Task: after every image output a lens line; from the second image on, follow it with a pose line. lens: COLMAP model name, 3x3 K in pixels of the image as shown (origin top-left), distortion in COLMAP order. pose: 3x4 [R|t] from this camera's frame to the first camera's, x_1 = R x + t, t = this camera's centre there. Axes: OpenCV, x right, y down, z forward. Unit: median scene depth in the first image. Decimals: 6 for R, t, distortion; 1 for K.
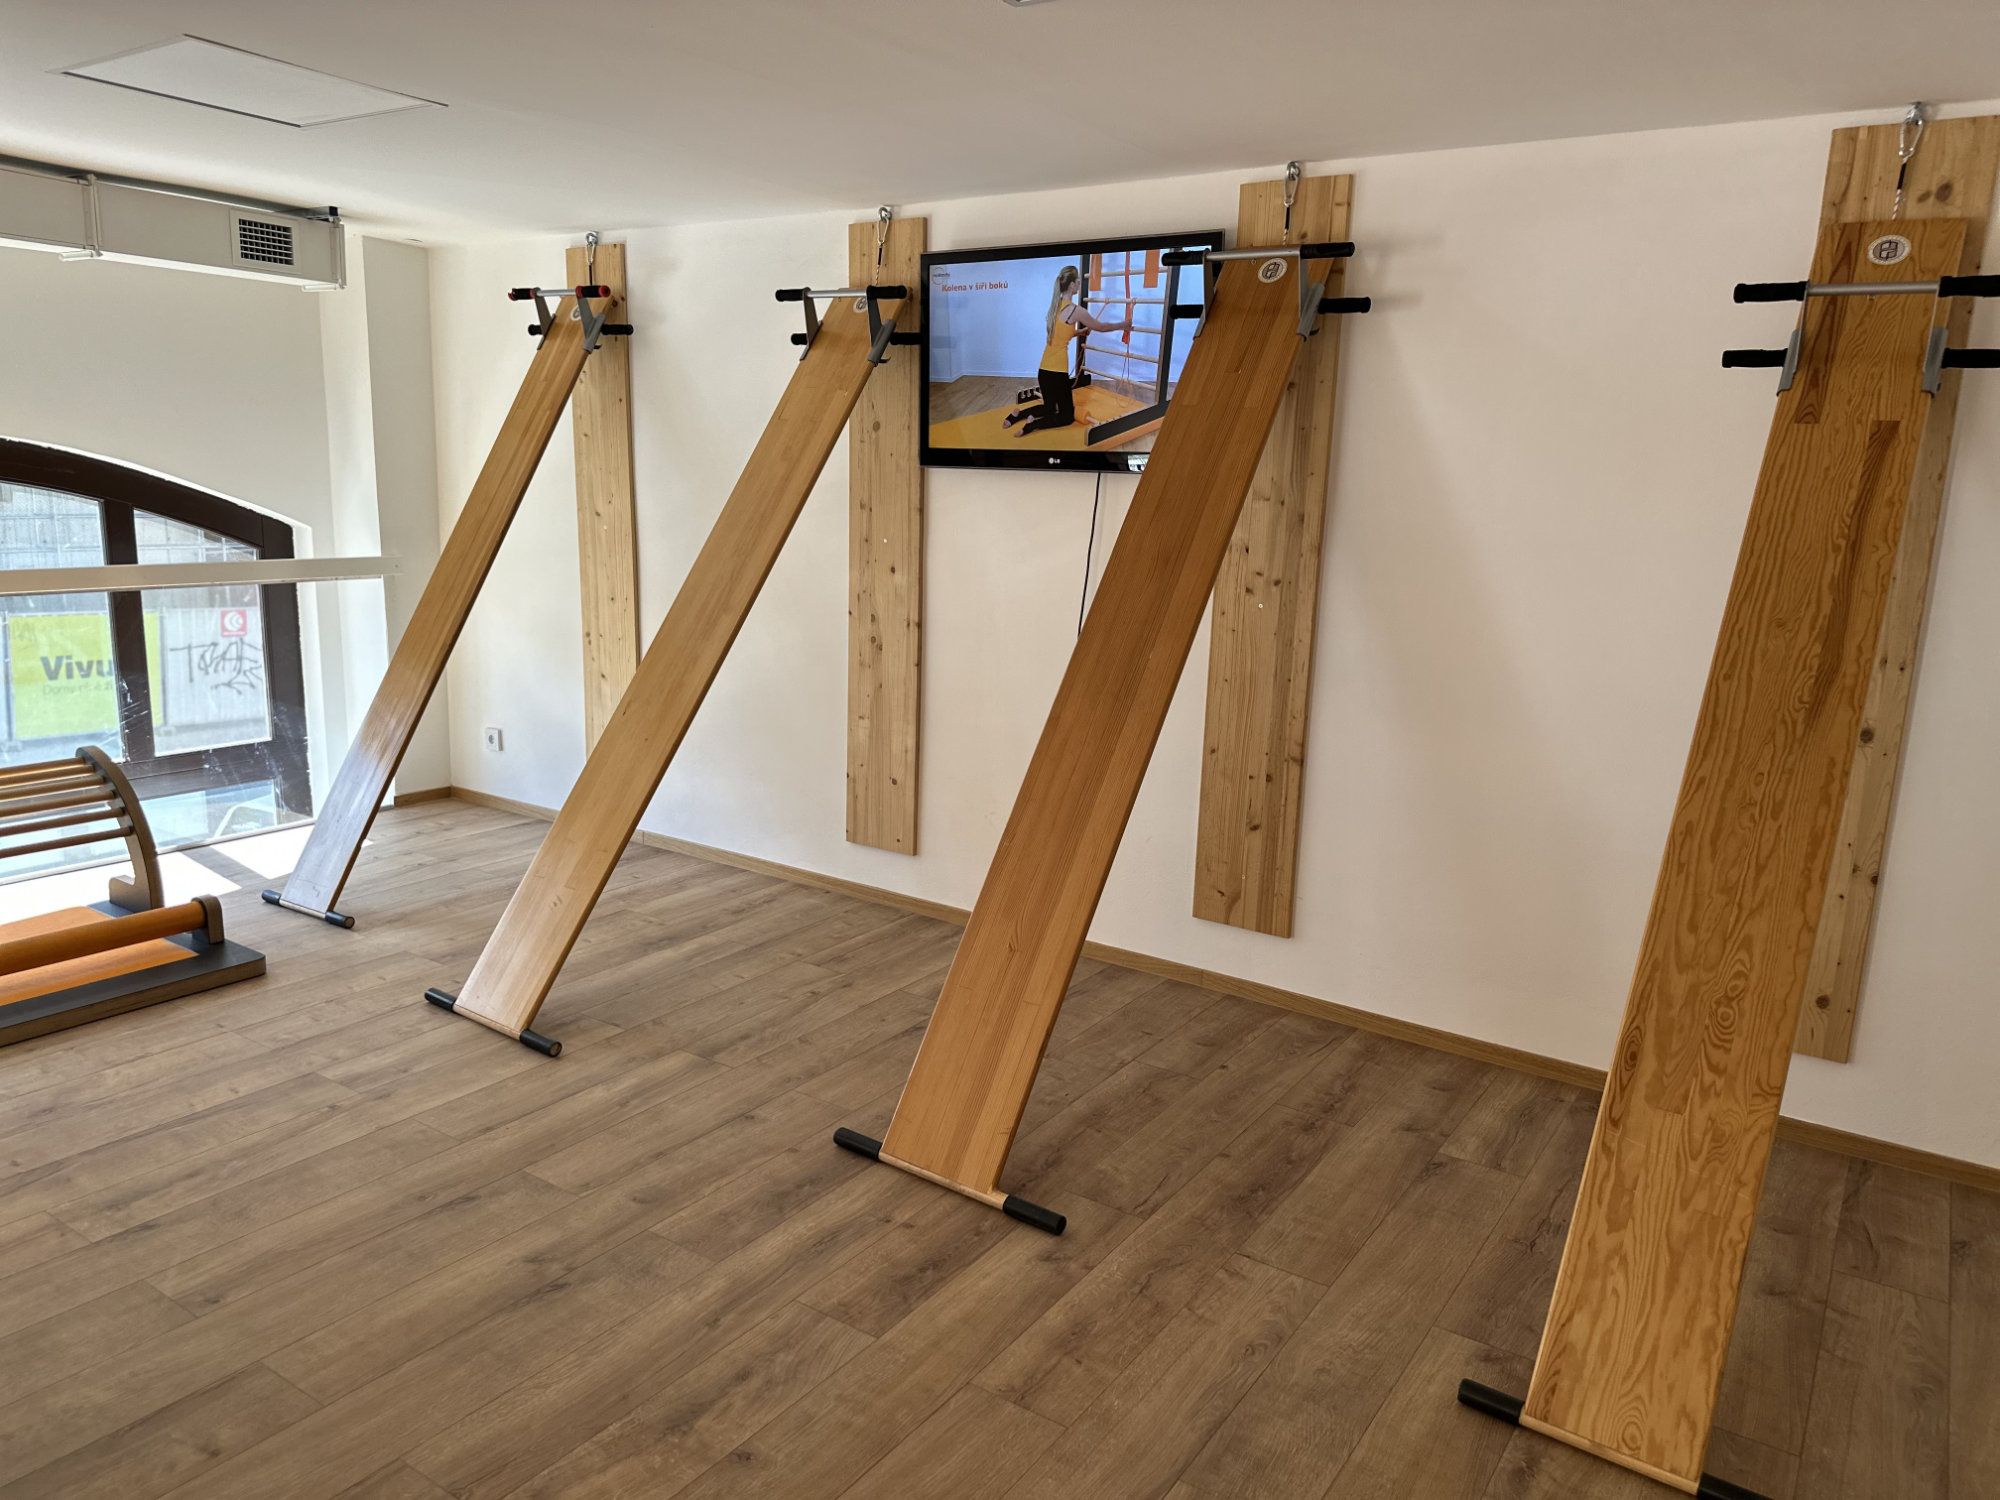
lens RADIAL K [[1399.2, 0, 1002.6], [0, 1399.2, 770.1], [0, 0, 1]] dist [0.014899, -0.005682]
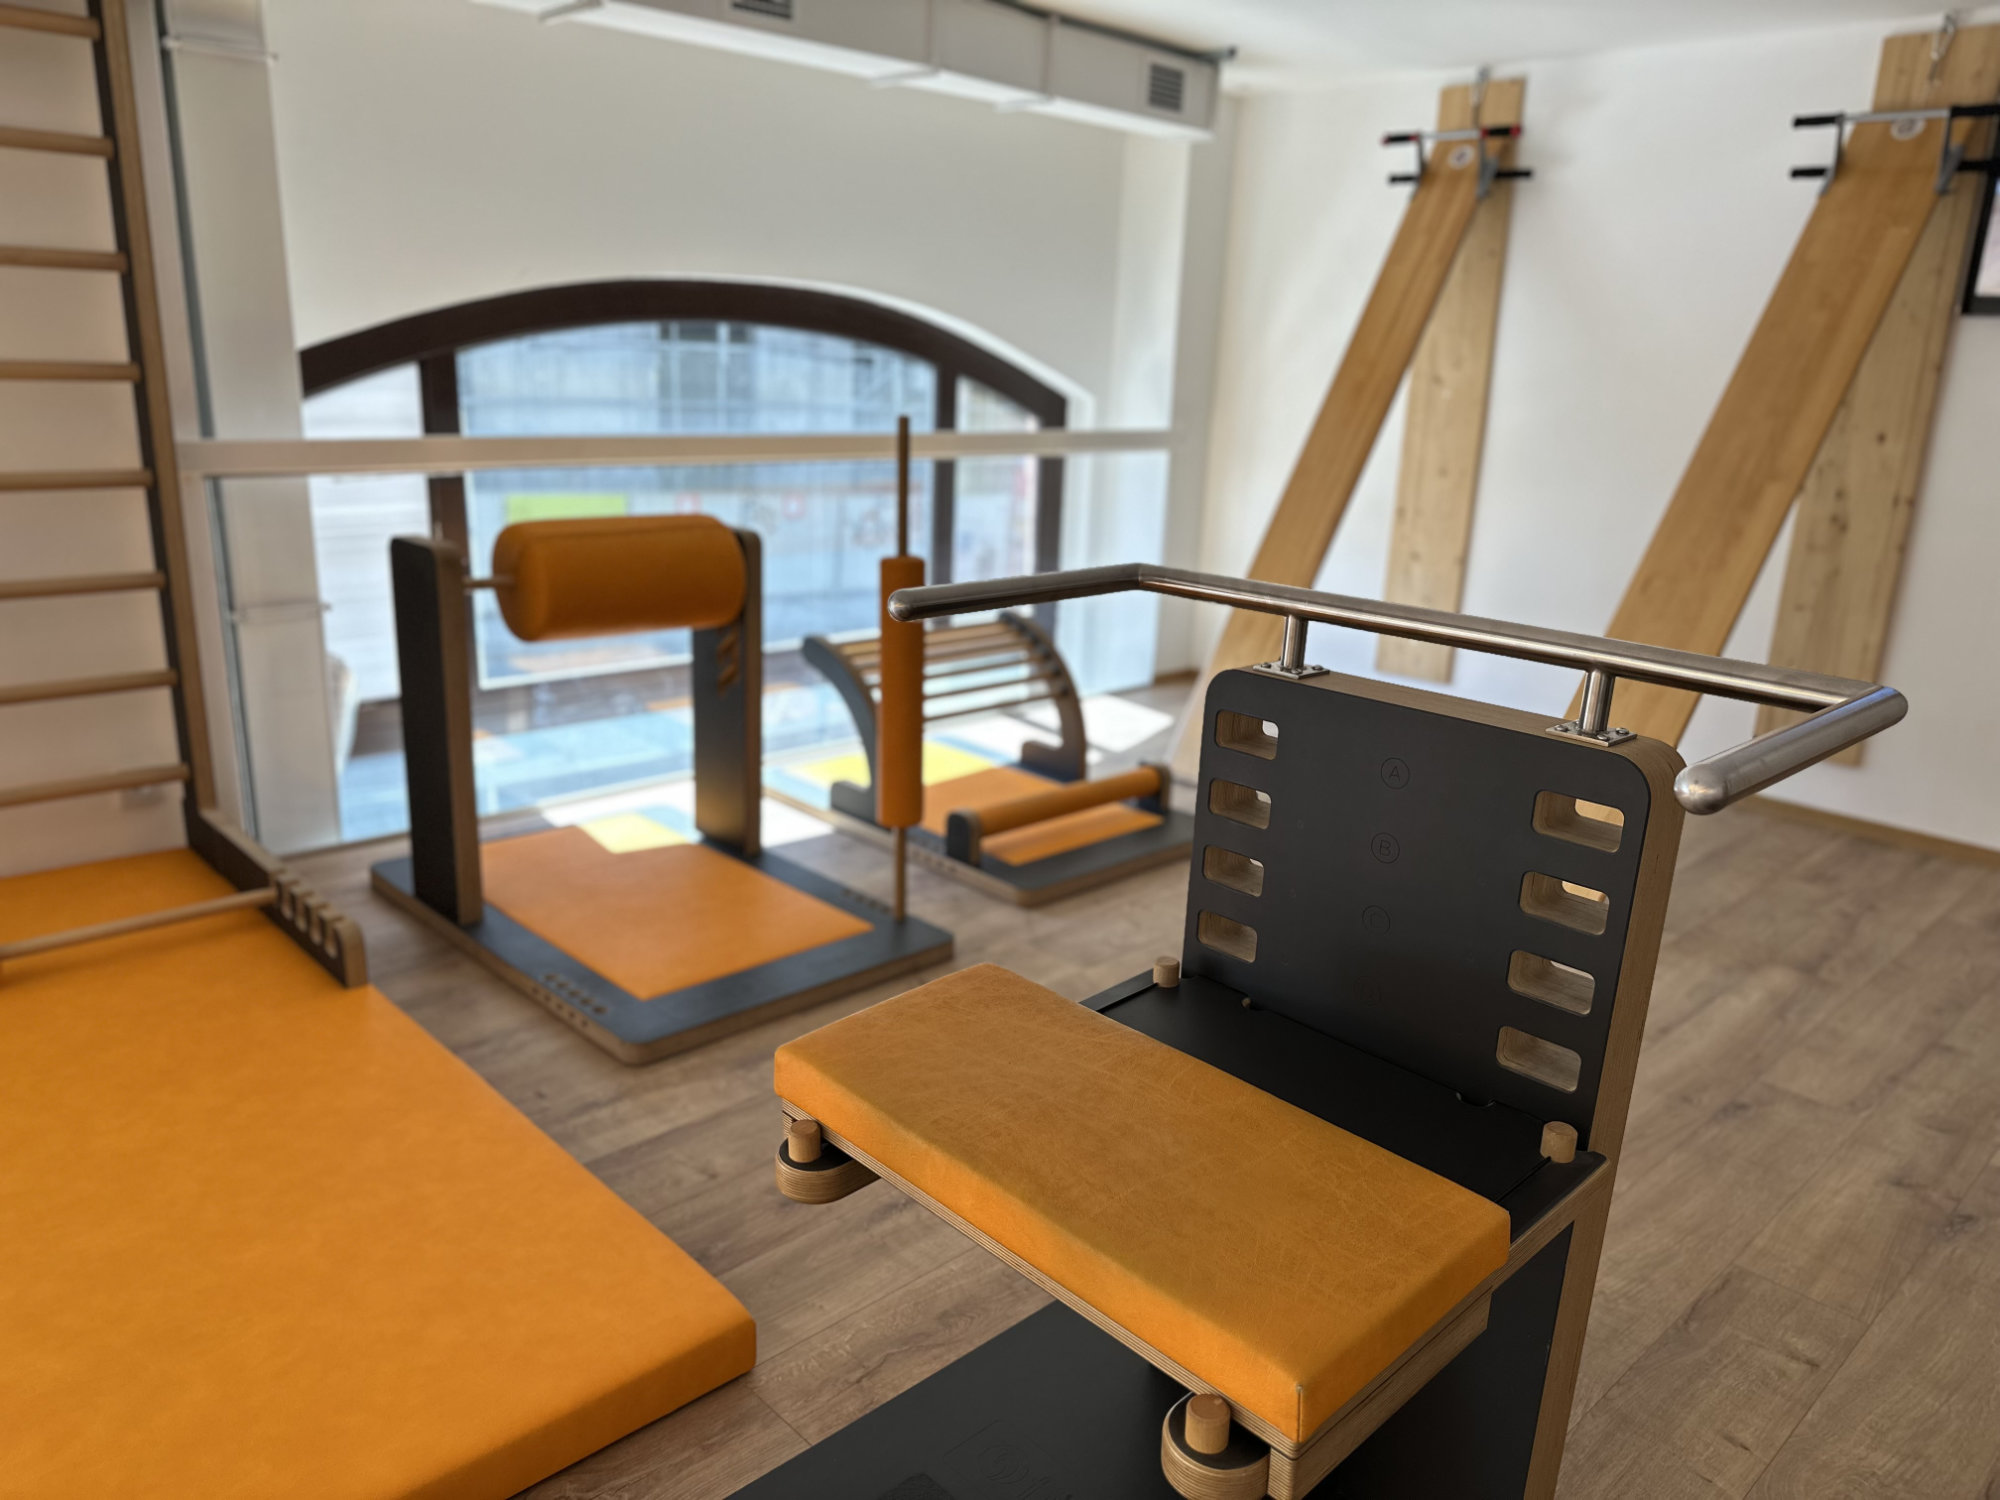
lens RADIAL K [[1424.6, 0, 995.3], [0, 1424.6, 775.0], [0, 0, 1]] dist [-0.009765, -0.007074]
pose [[0.976187, 0.060607, -0.208294, -0.477637], [-0.048046, 0.996738, 0.064850, 0.038952], [0.211545, -0.053298, 0.975914, 0.009418]]
